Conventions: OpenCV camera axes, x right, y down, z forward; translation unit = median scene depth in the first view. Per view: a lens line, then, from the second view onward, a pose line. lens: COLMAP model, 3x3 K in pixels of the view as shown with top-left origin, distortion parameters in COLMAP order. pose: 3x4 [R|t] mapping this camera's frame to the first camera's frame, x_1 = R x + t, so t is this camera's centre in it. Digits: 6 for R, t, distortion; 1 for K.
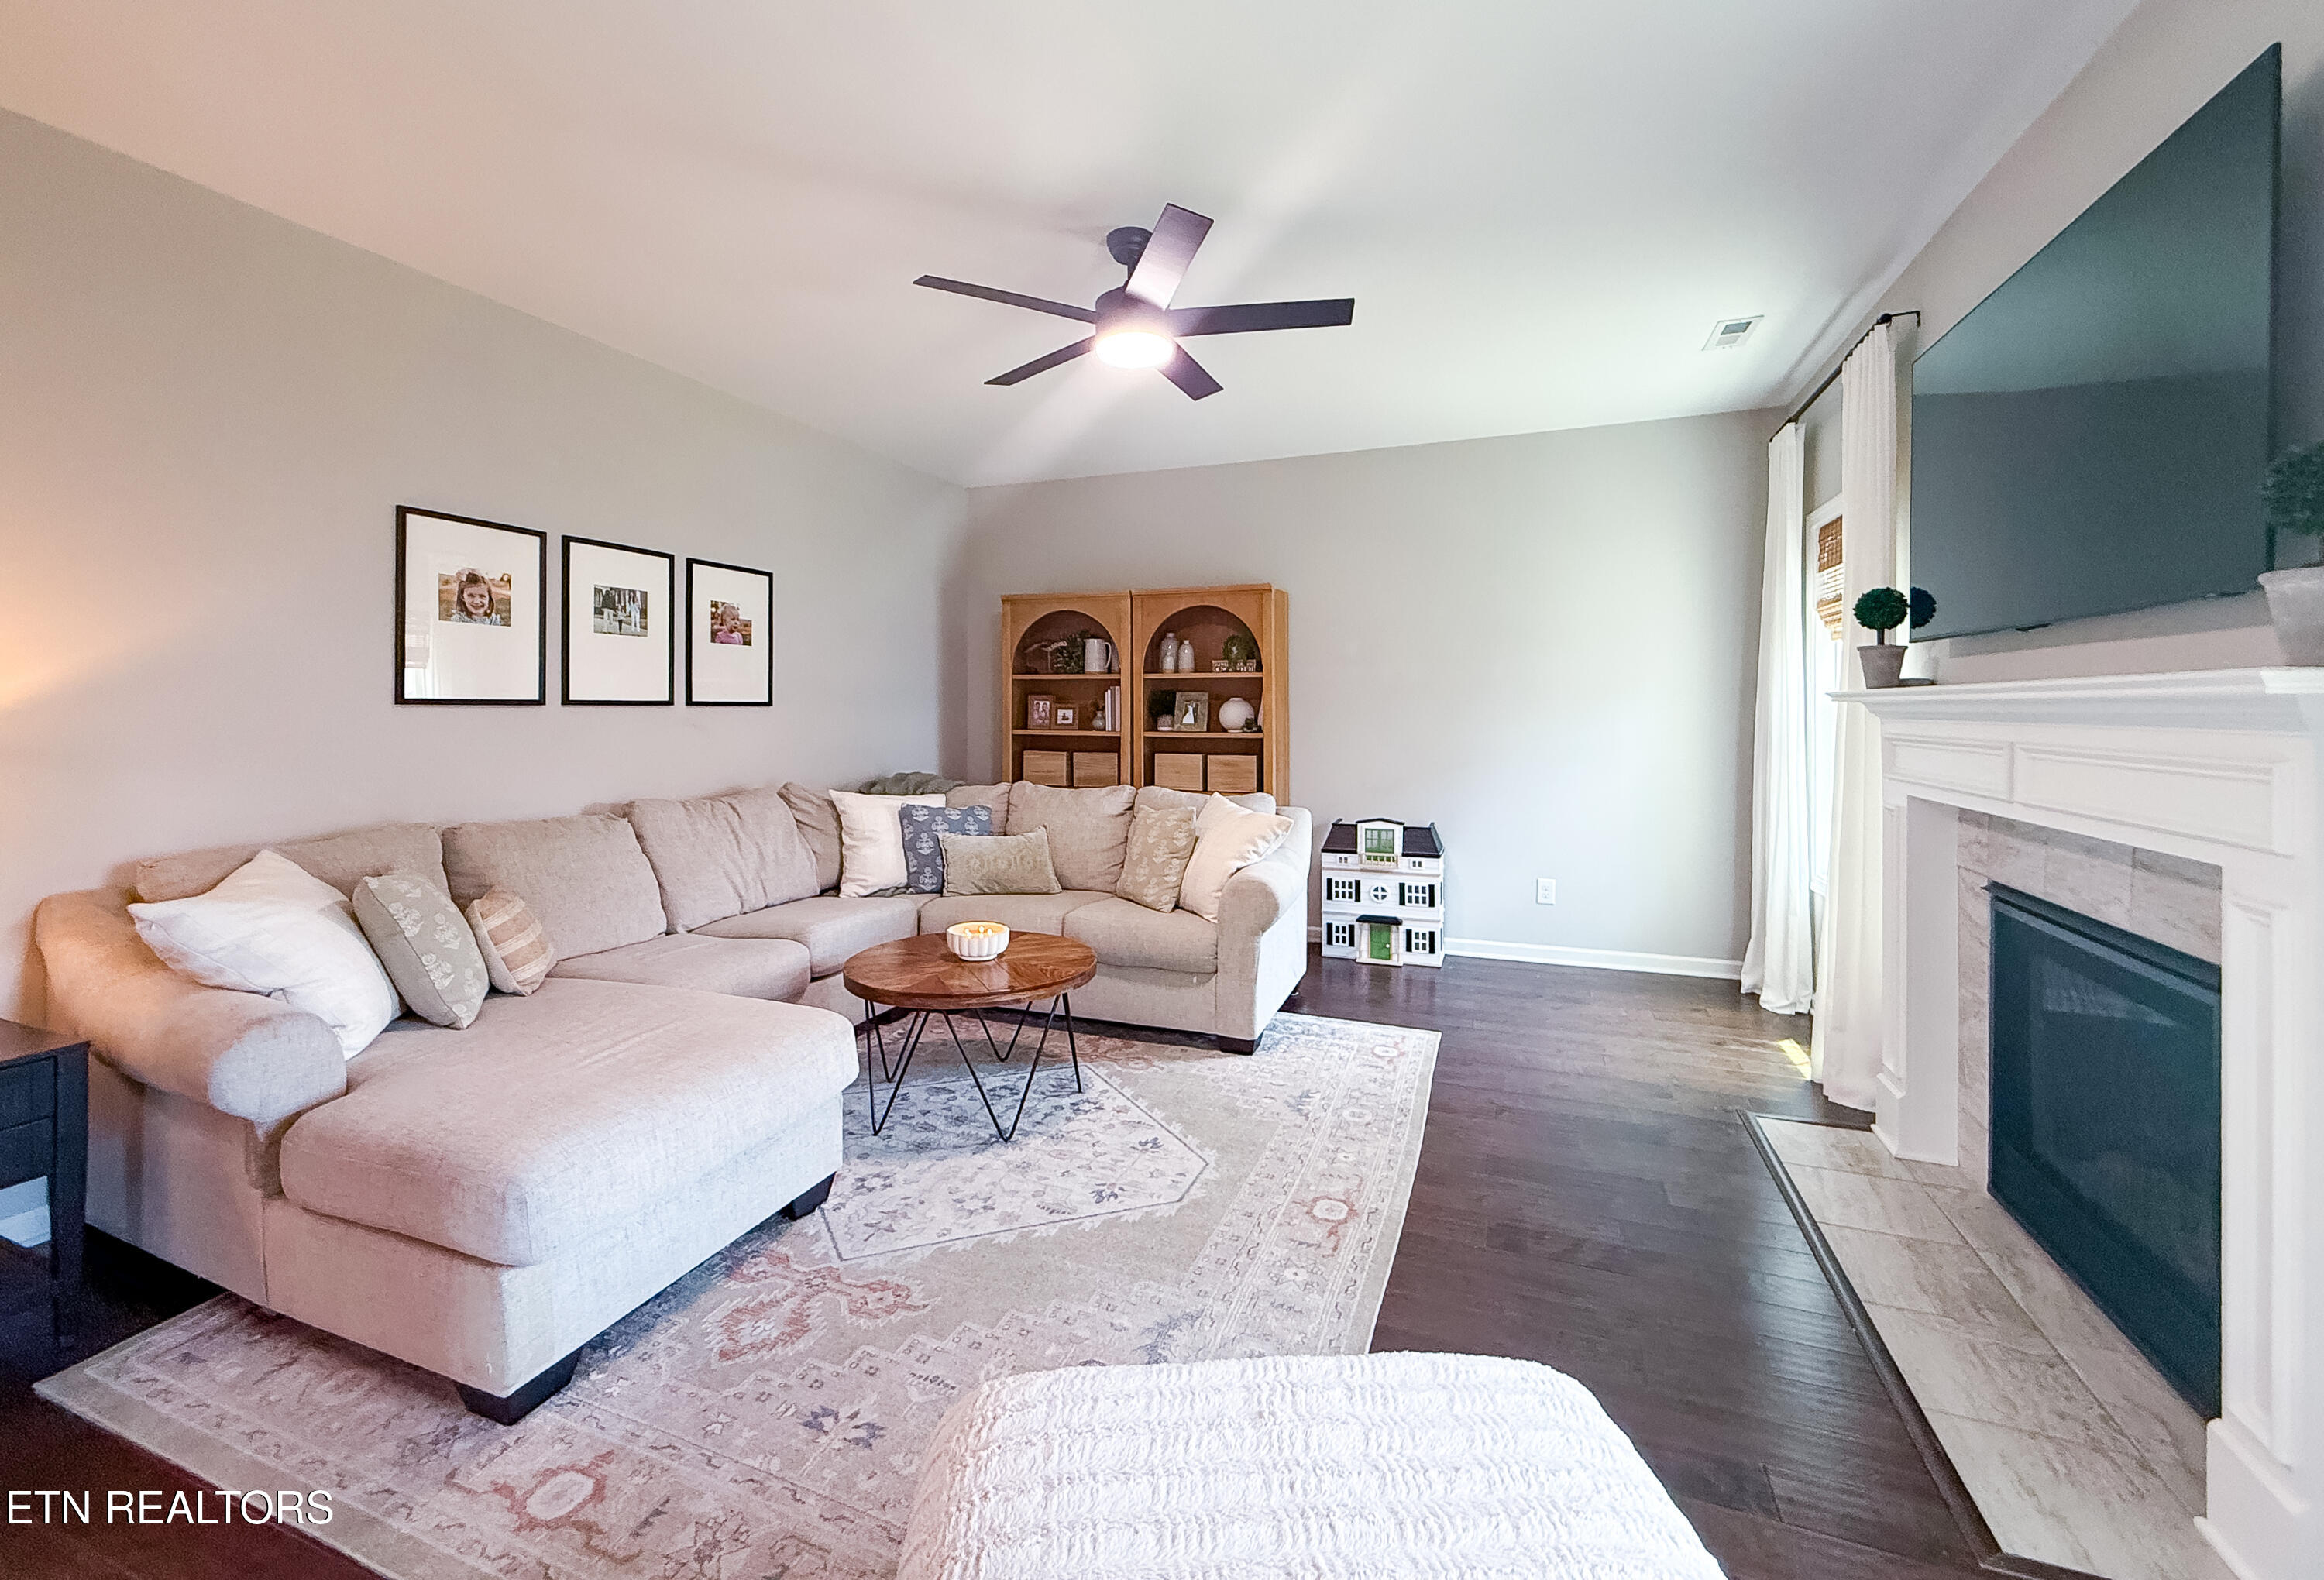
lens RADIAL K [[933.8, 0, 1179.0], [0, 933.8, 699.3], [0, 0, 1]] dist [0.003913, 0.000177]
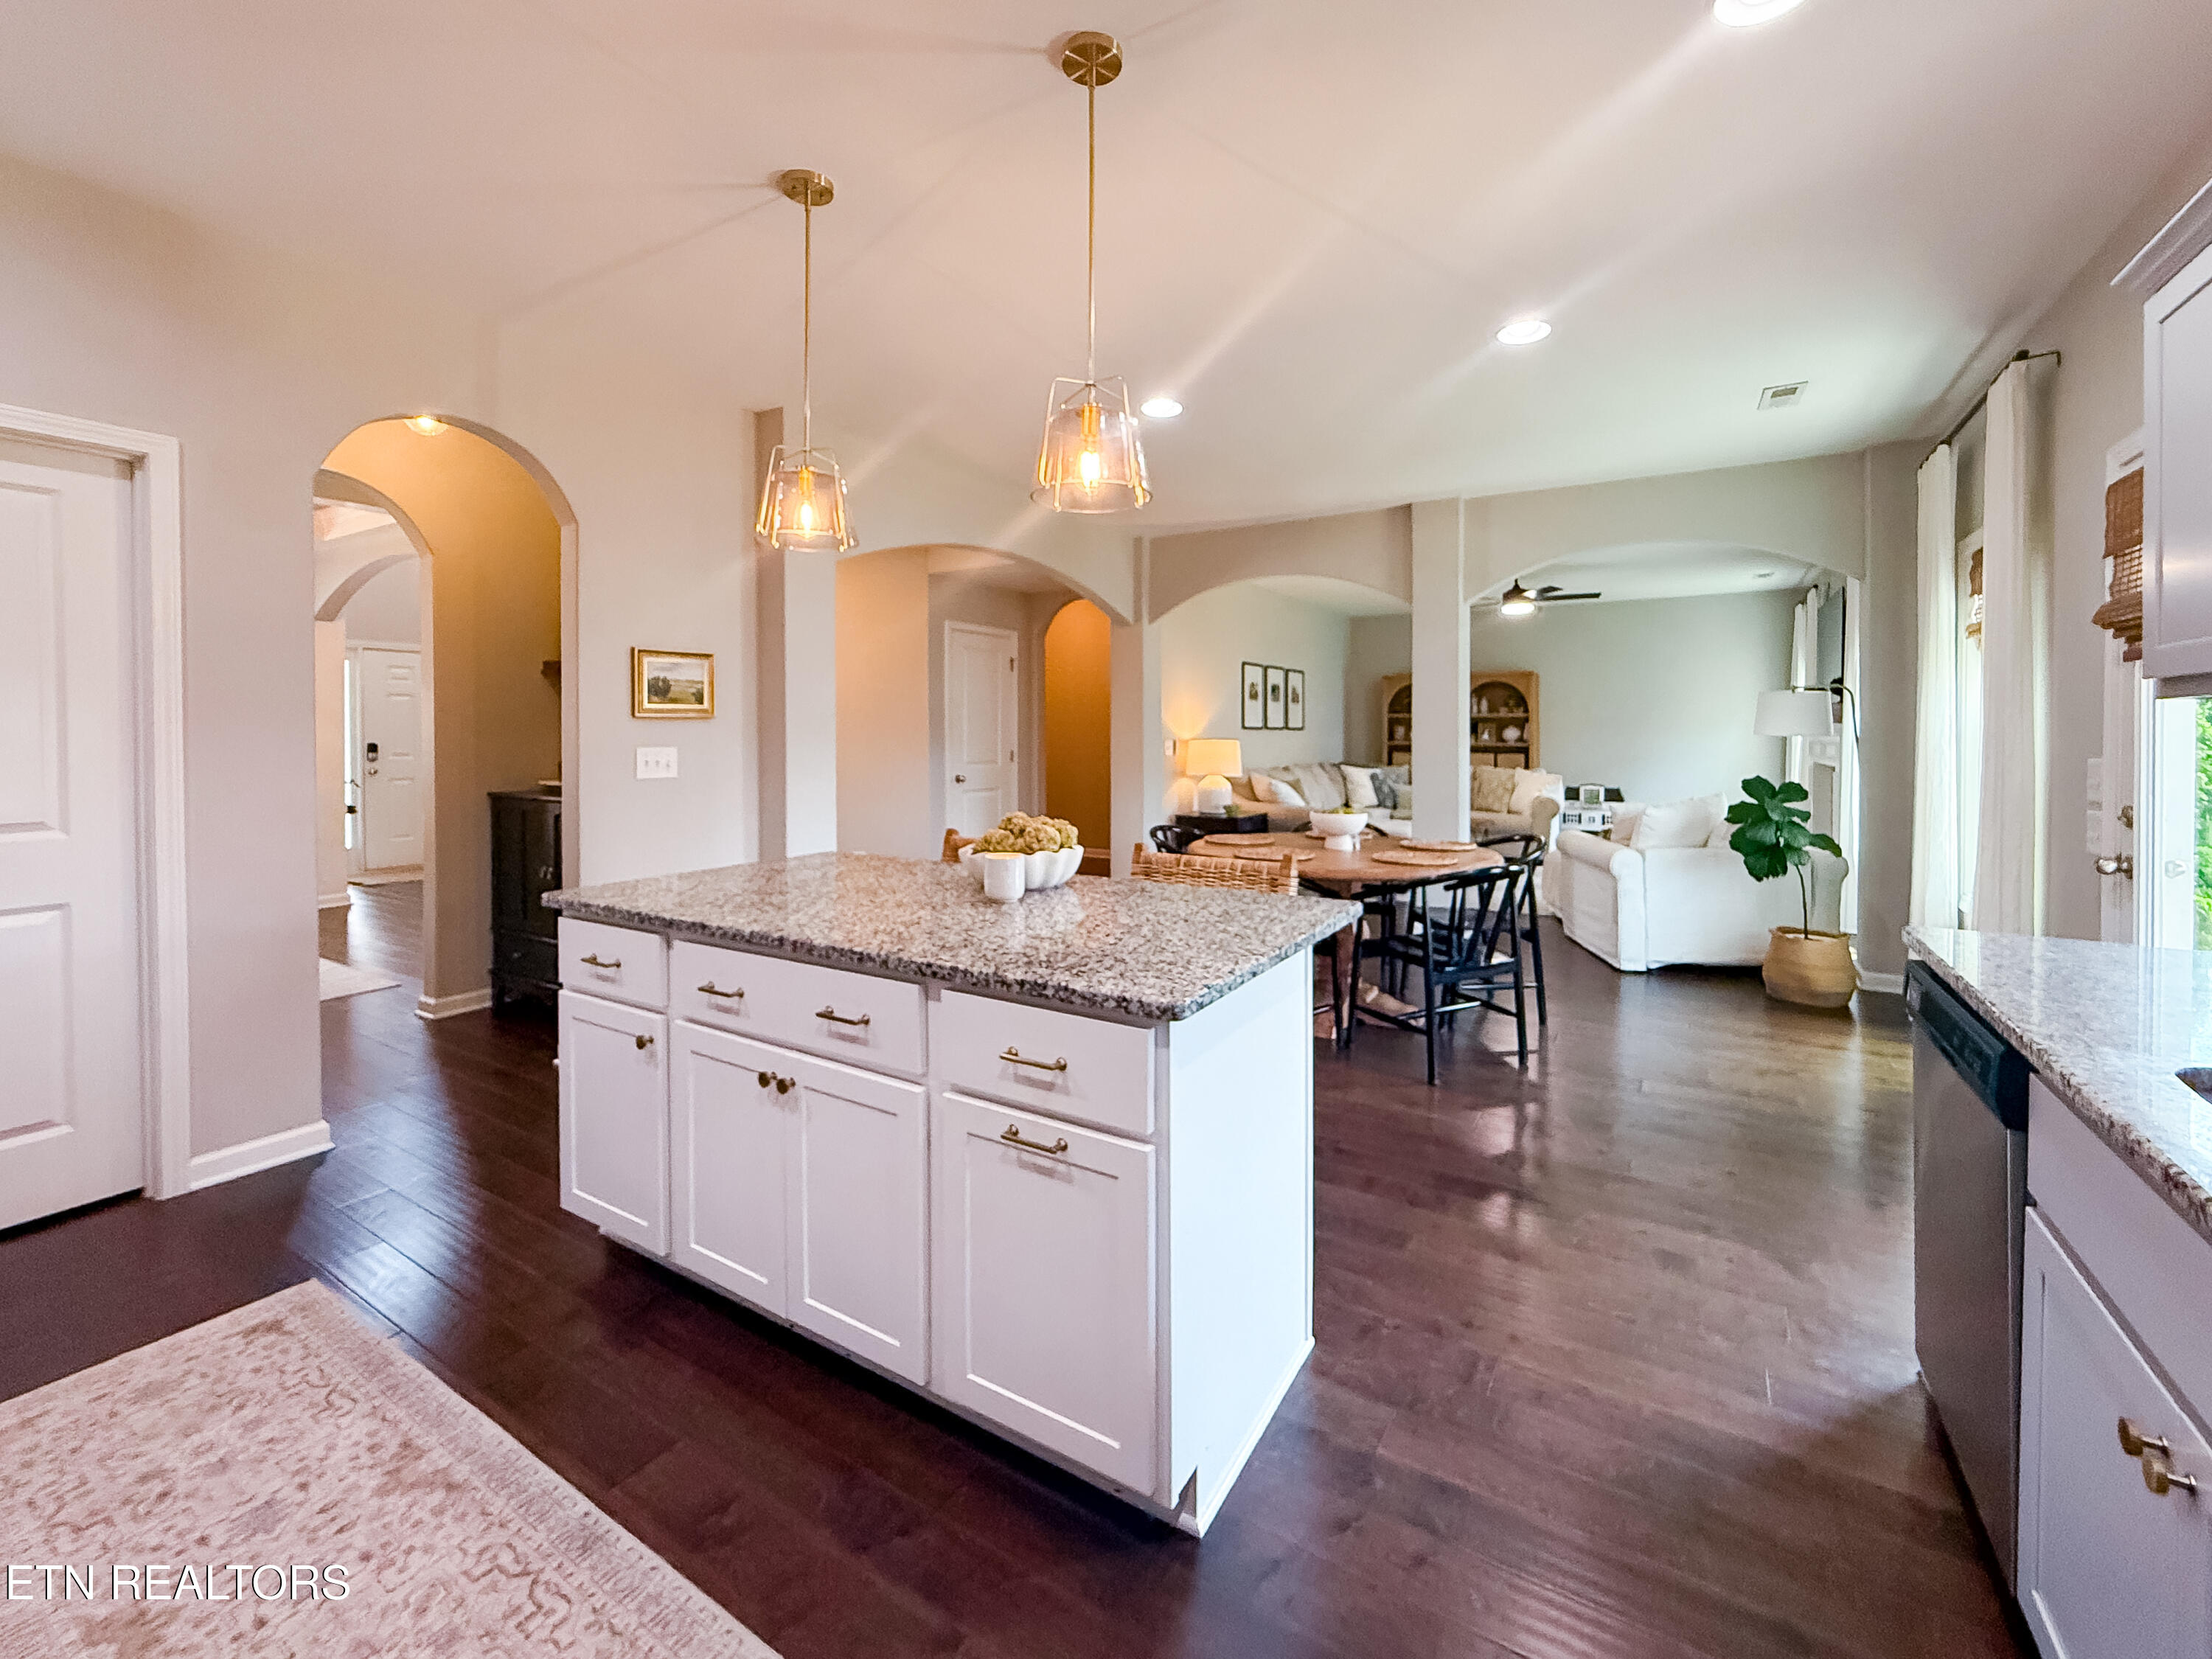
lens RADIAL K [[904.7, 0, 1108.9], [0, 904.7, 712.4], [0, 0, 1]] dist [-0.001193, 0.000540]
pose [[0.982798, -0.003895, -0.184640, -0.541009], [0.001380, 0.999904, -0.013751, -0.006655], [0.184676, 0.013260, 0.982710, -1.362054]]
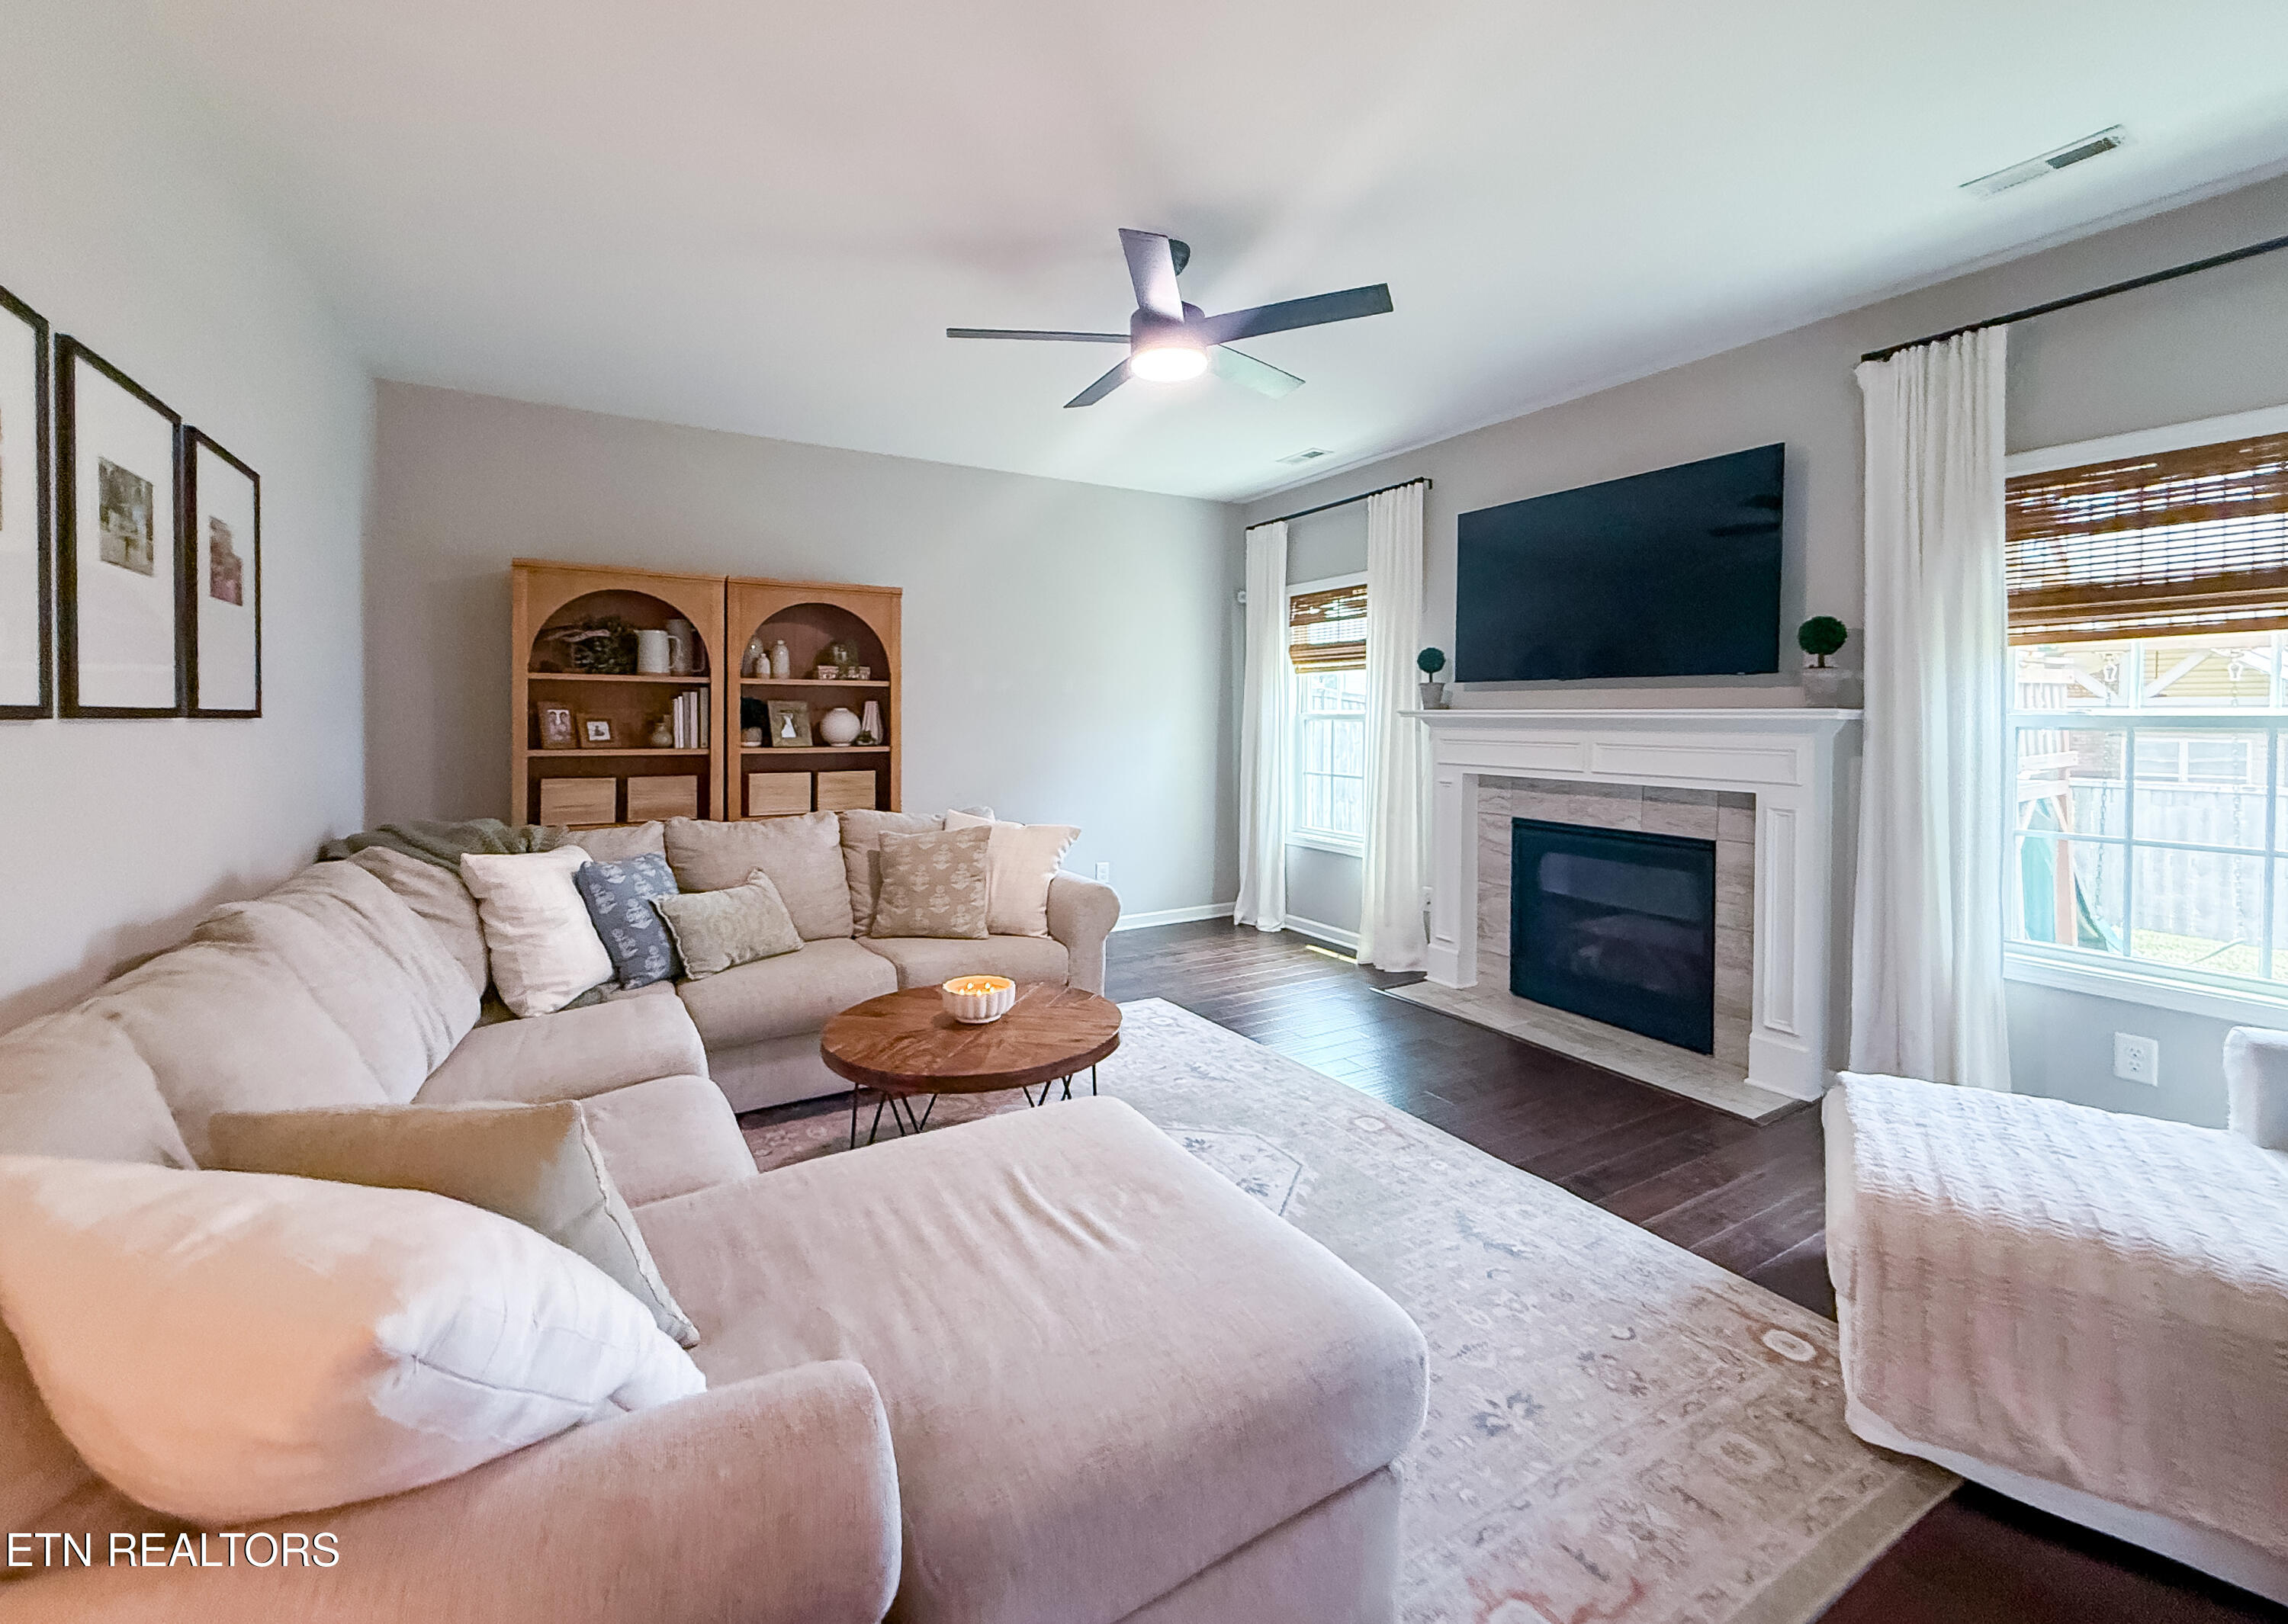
lens RADIAL K [[934.6, 0, 1097.1], [0, 934.6, 726.0], [0, 0, 1]] dist [0.012082, 0.000189]
pose [[0.633394, -0.007593, 0.773792, -0.599956], [-0.010350, 0.999779, 0.018282, -0.004185], [-0.773760, -0.019588, 0.633176, 0.287334]]
